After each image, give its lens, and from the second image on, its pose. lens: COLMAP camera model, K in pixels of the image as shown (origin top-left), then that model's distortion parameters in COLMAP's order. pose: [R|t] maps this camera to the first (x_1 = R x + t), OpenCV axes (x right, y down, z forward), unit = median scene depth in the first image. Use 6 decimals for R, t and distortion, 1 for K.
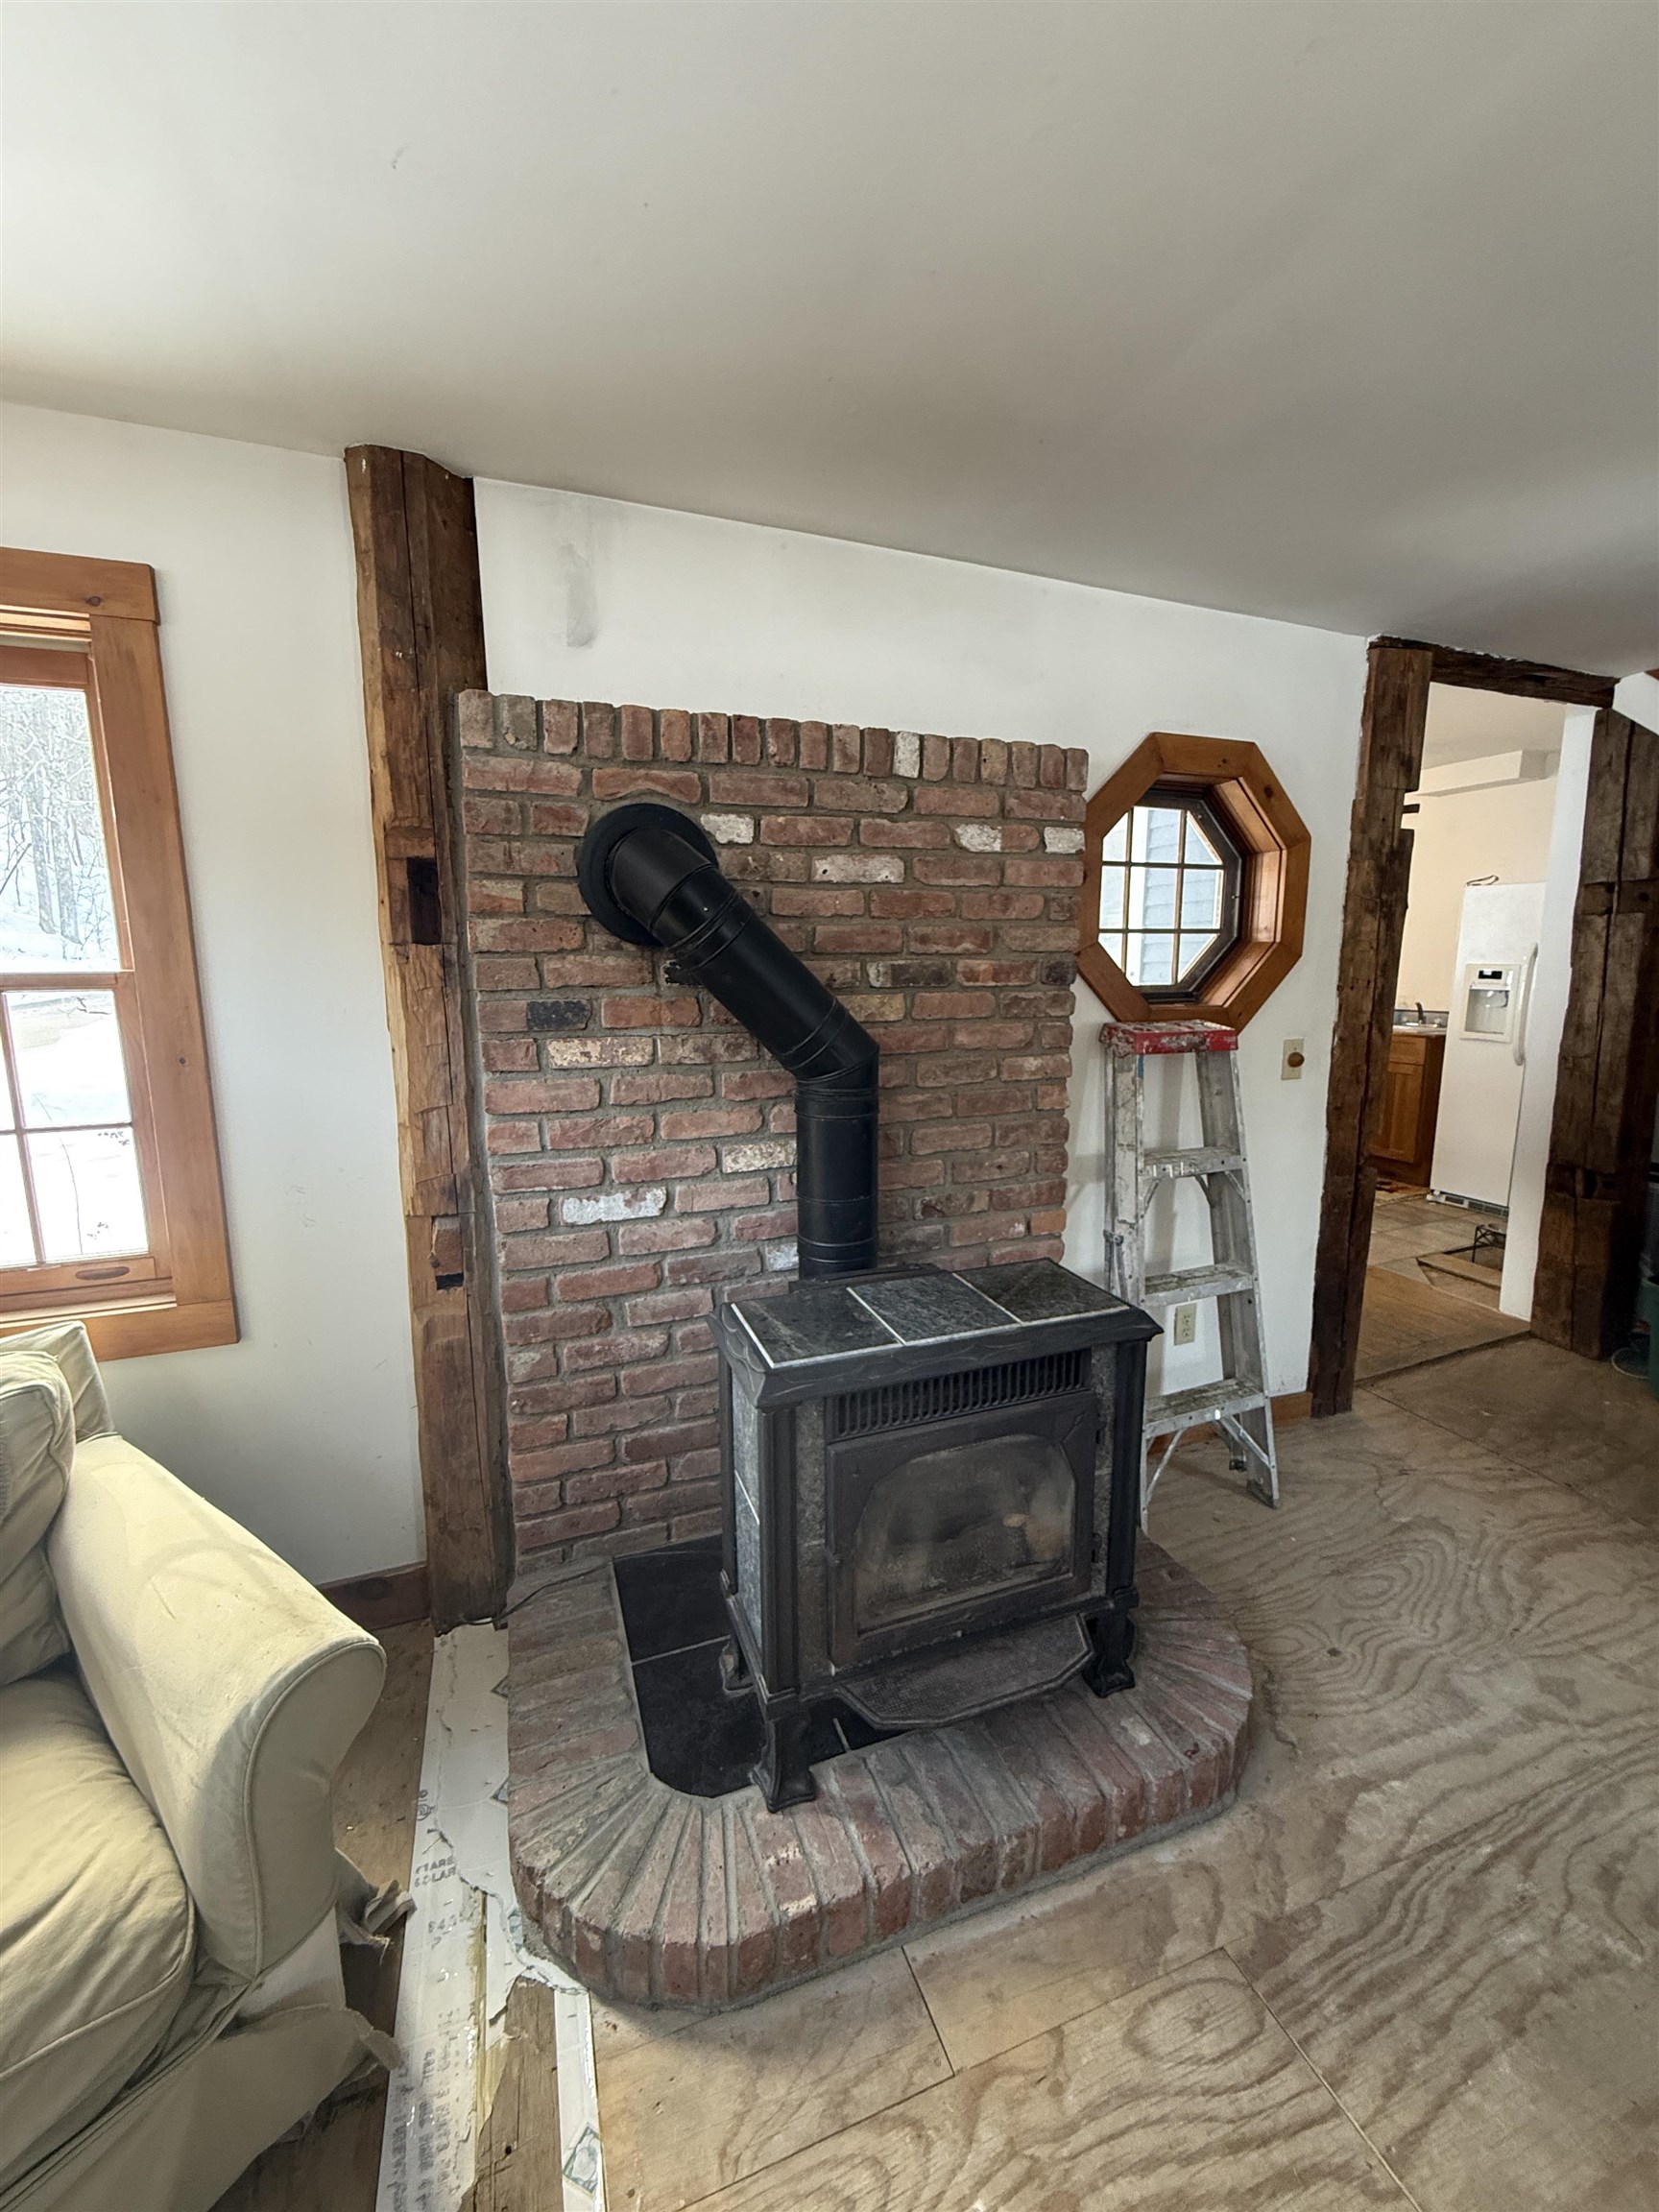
lens RADIAL K [[877.5, 0, 836.0], [0, 877.5, 1099.2], [0, 0, 1]] dist [-0.005285, 0.000807]
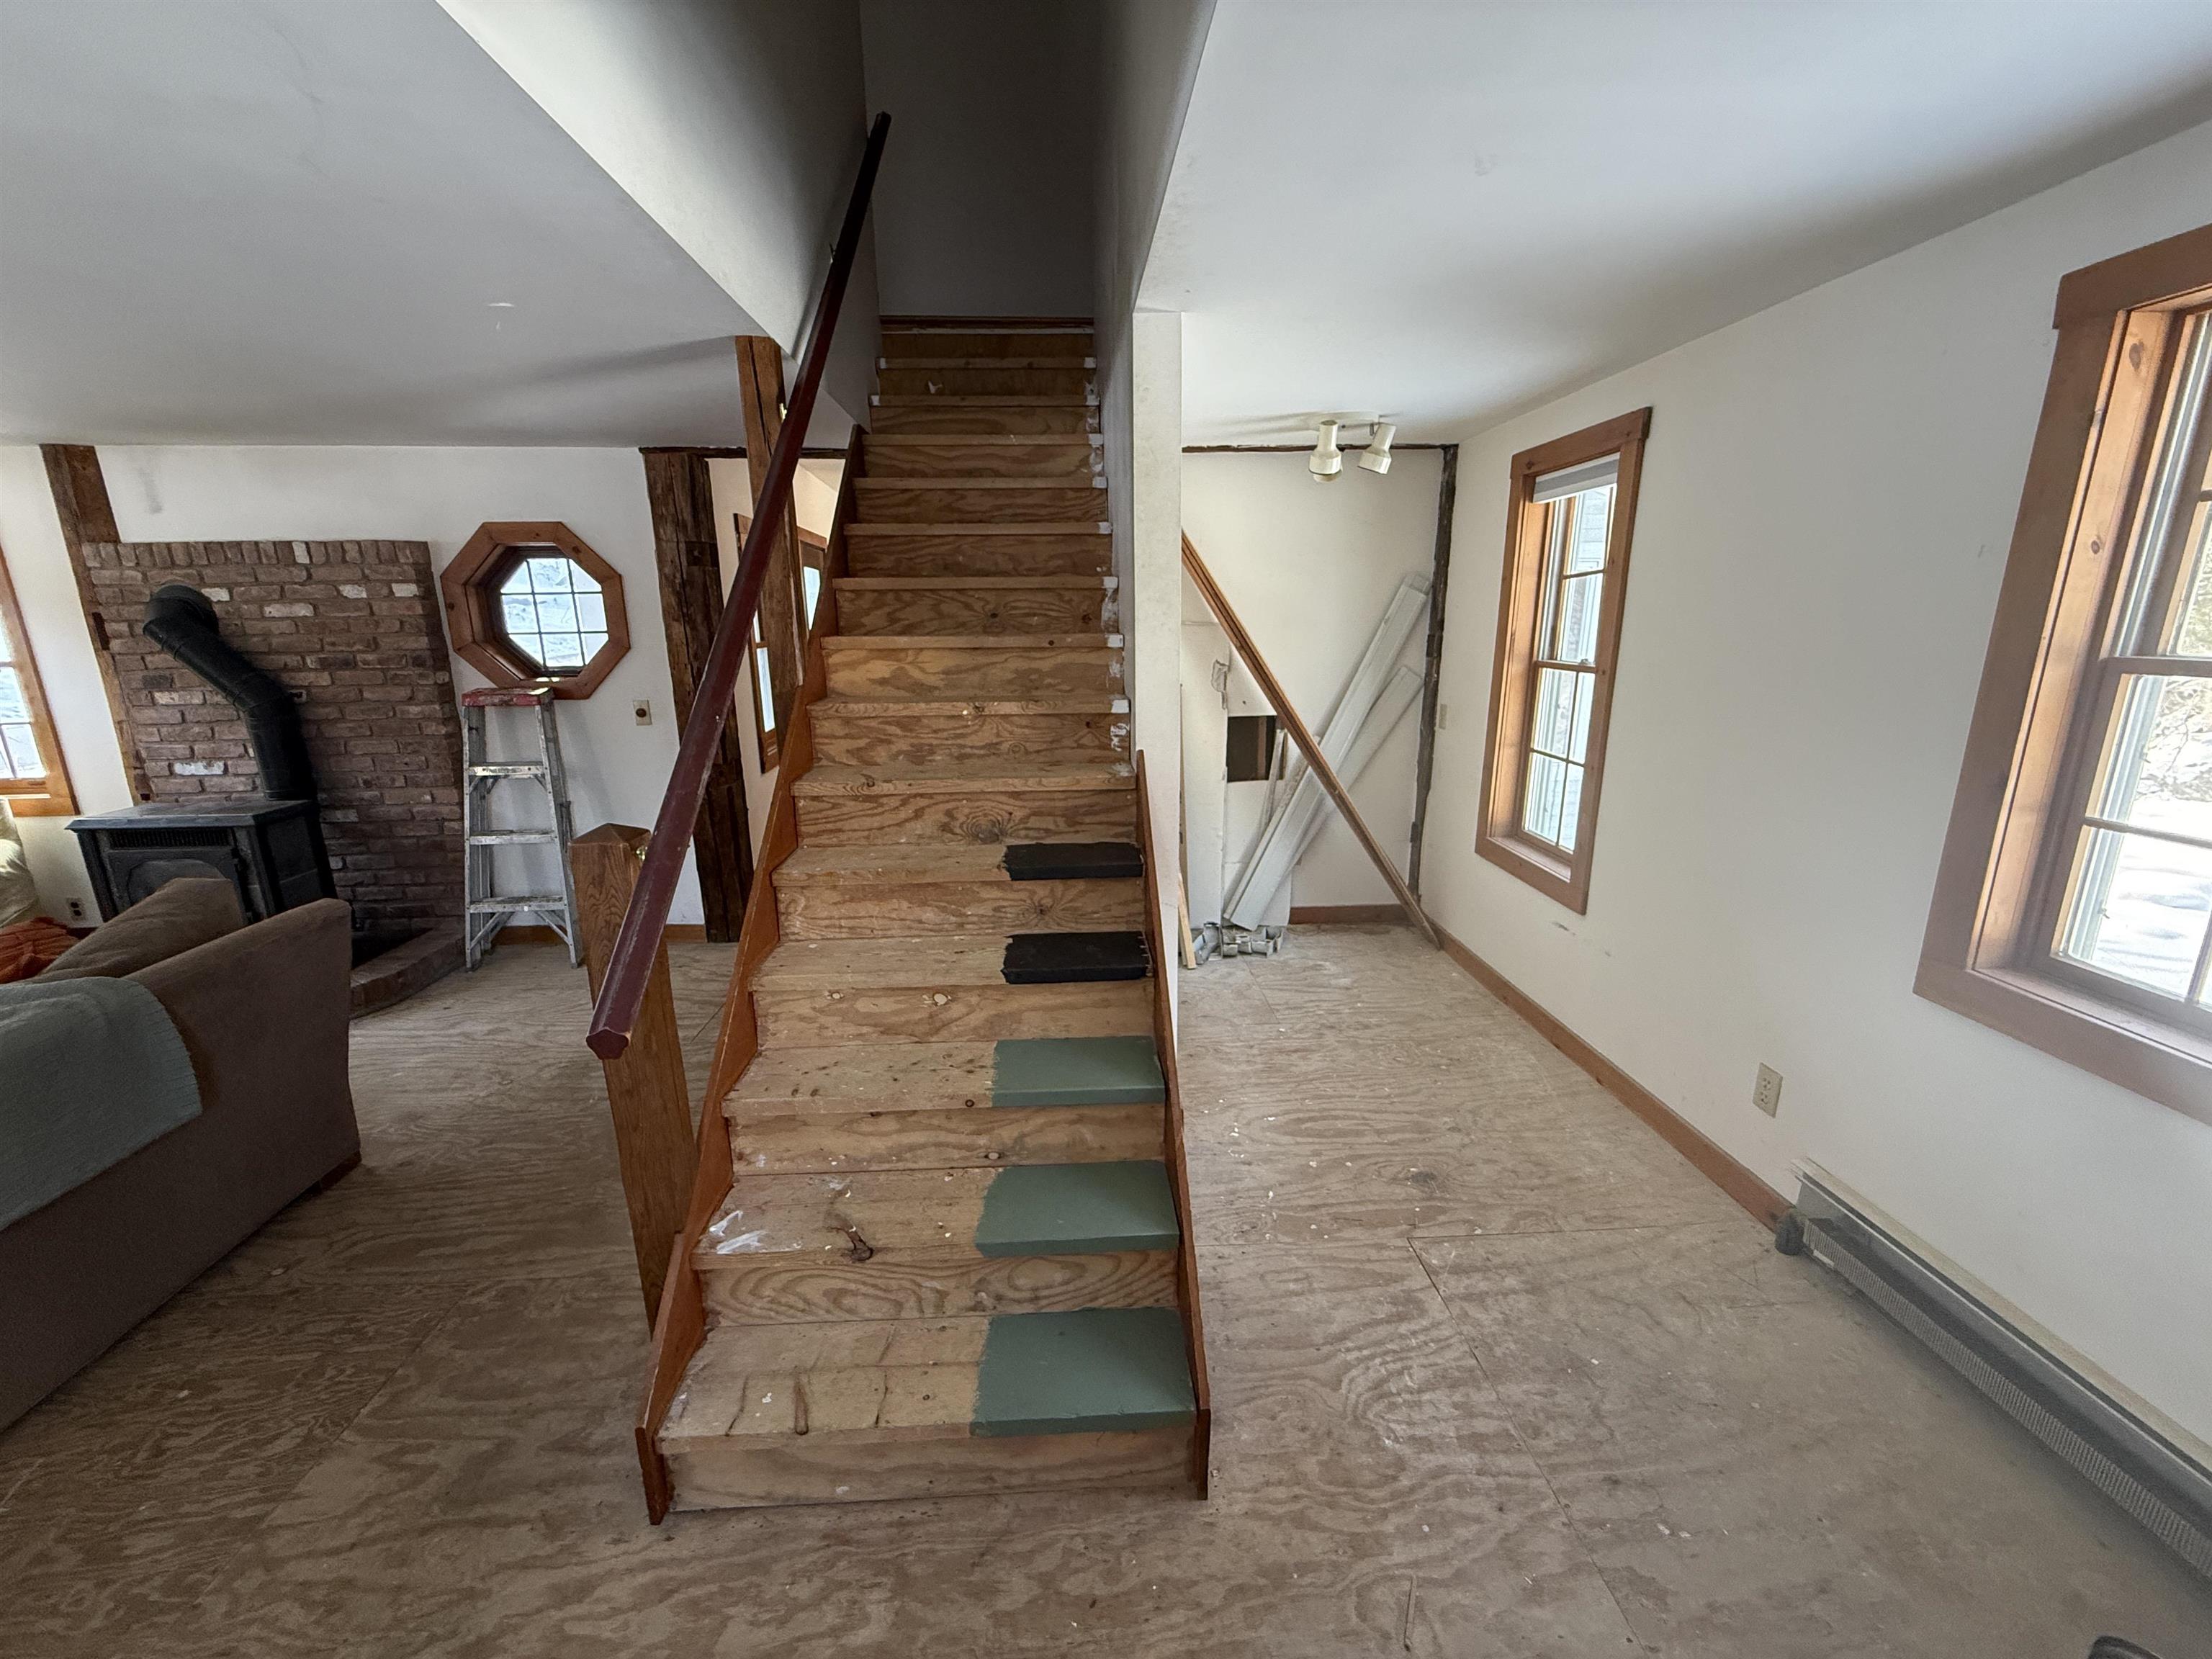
lens RADIAL K [[877.5, 0, 1099.6], [0, 877.5, 830.1], [0, 0, 1]] dist [-0.005285, 0.000807]
pose [[0.953811, 0.067411, -0.292747, 2.471774], [-0.040810, 0.994540, 0.096051, -0.026400], [0.297624, -0.079667, 0.951353, -0.417107]]
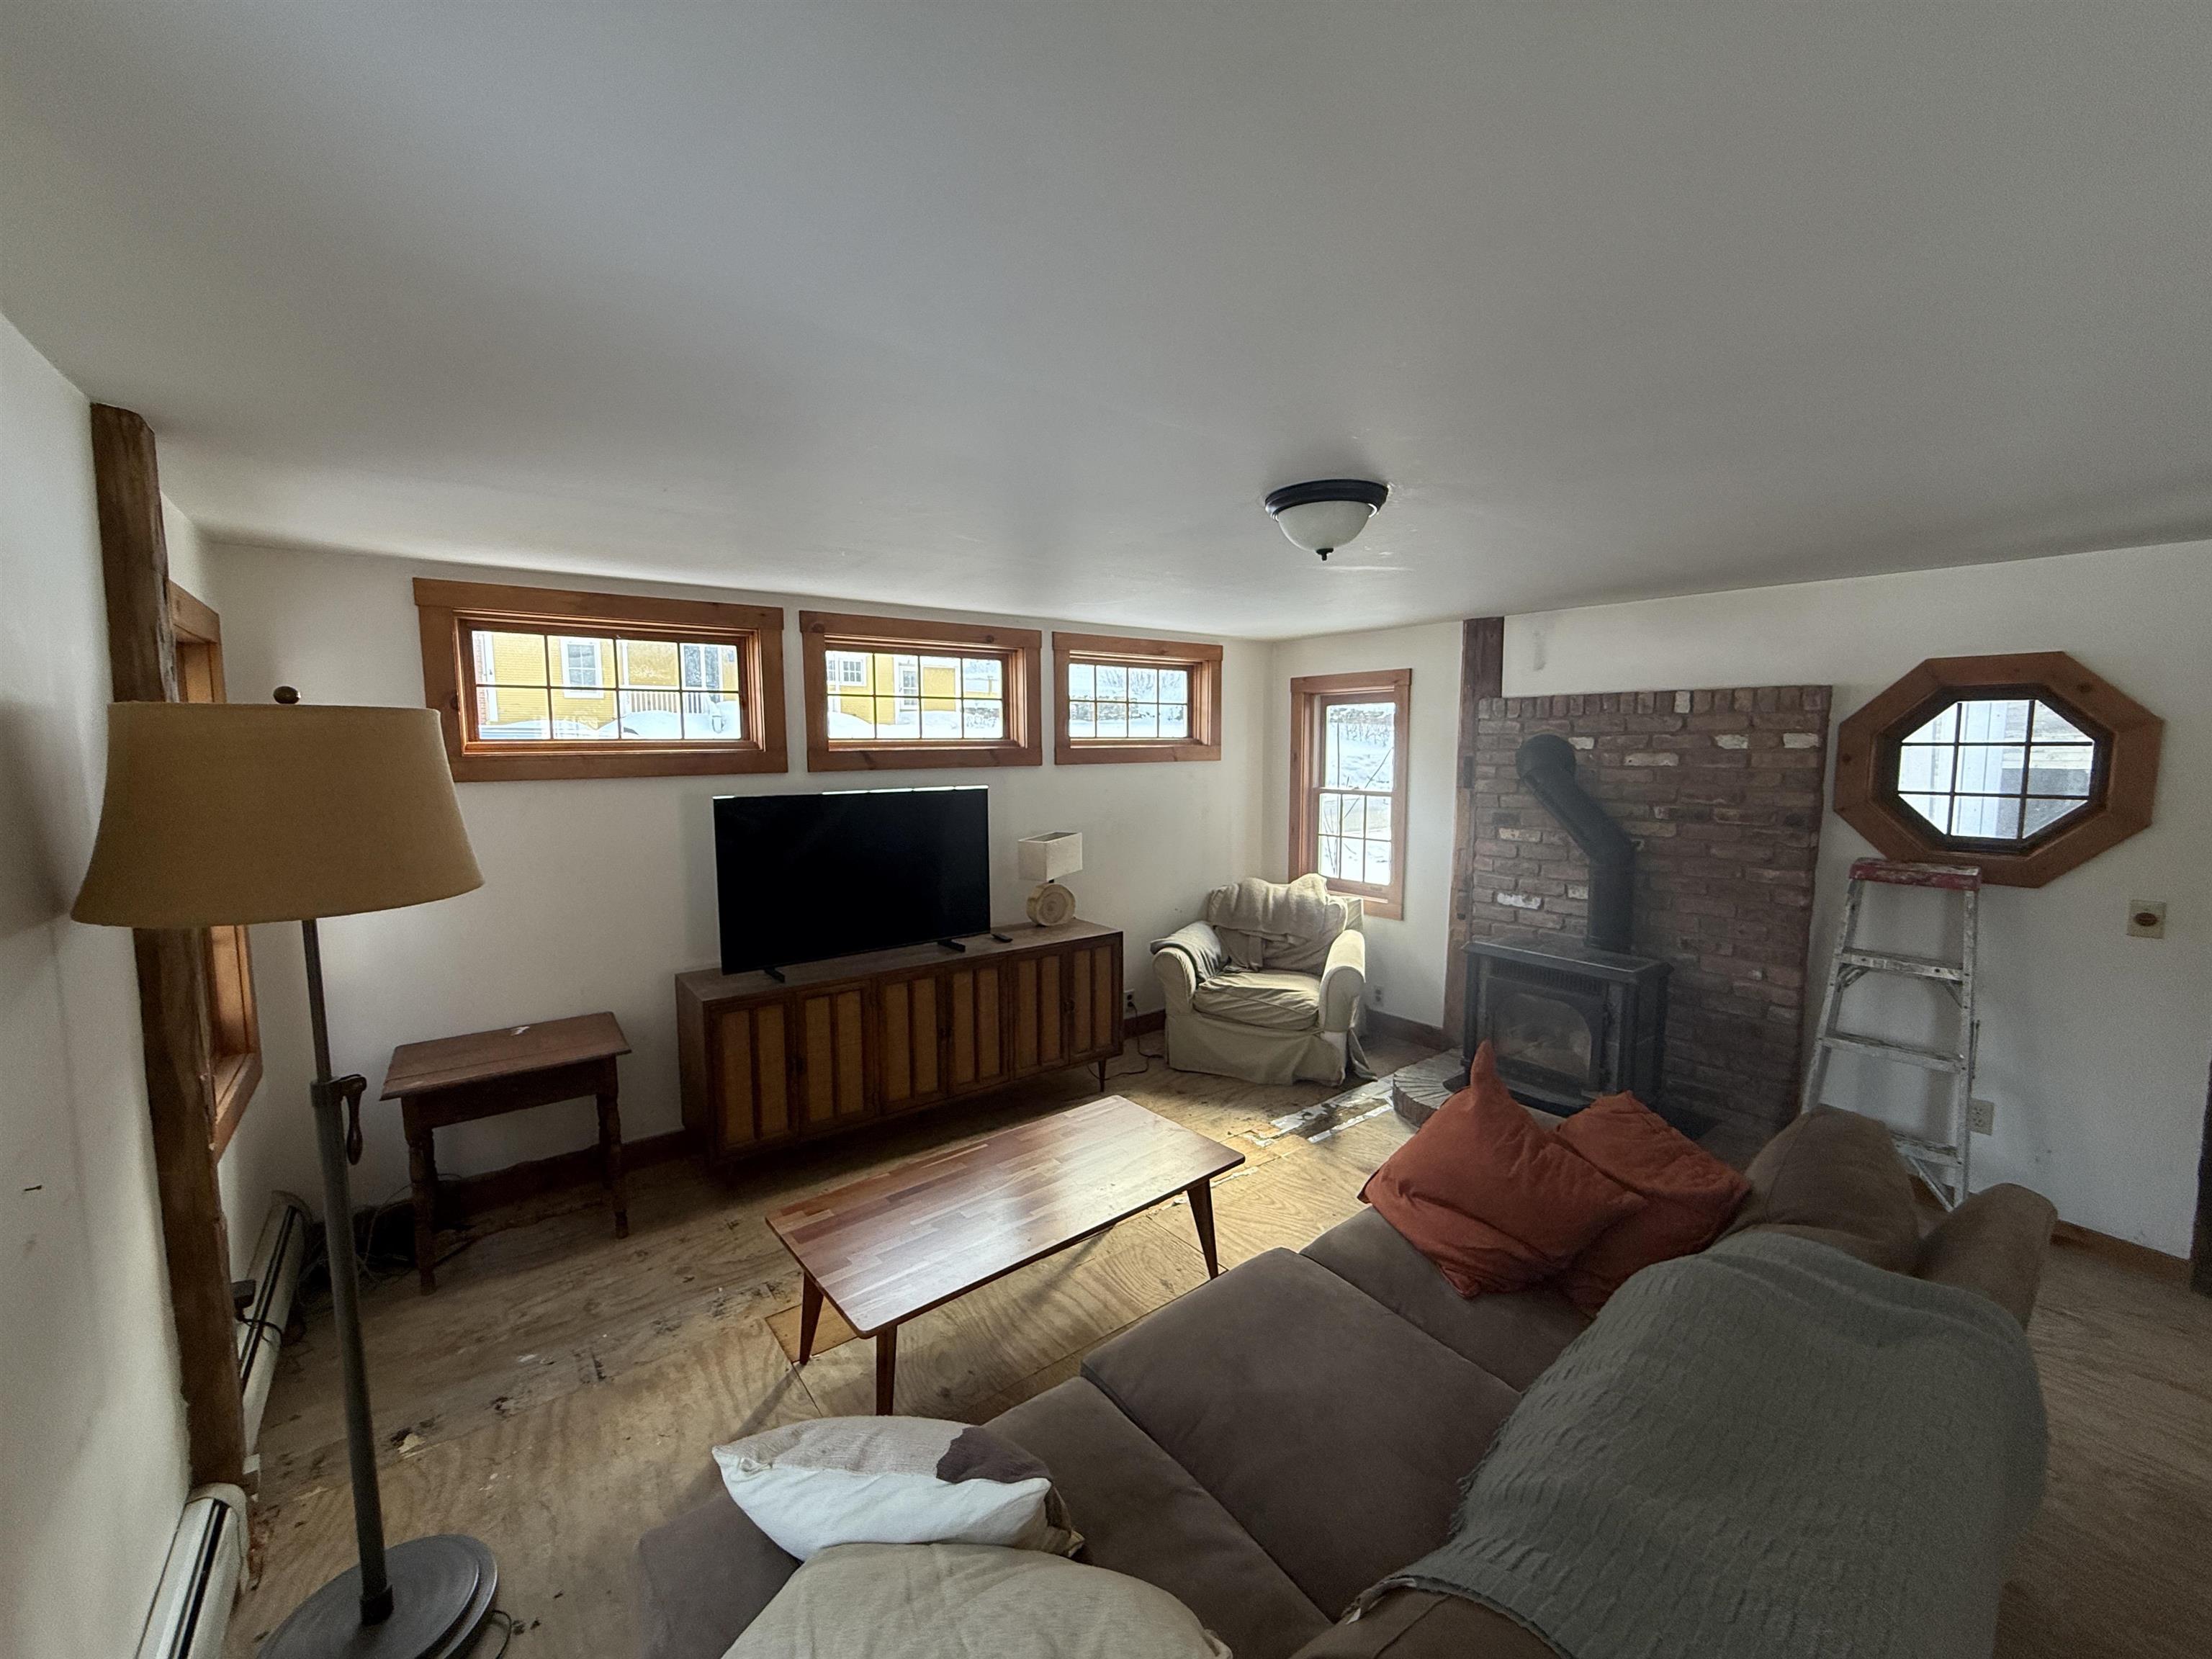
lens RADIAL K [[877.5, 0, 1094.3], [0, 877.5, 826.1], [0, 0, 1]] dist [-0.005285, 0.000807]
pose [[0.291334, 0.095766, -0.951816, 1.579731], [-0.147616, 0.987560, 0.054180, -0.034089], [0.945163, 0.124719, 0.301846, -0.787037]]
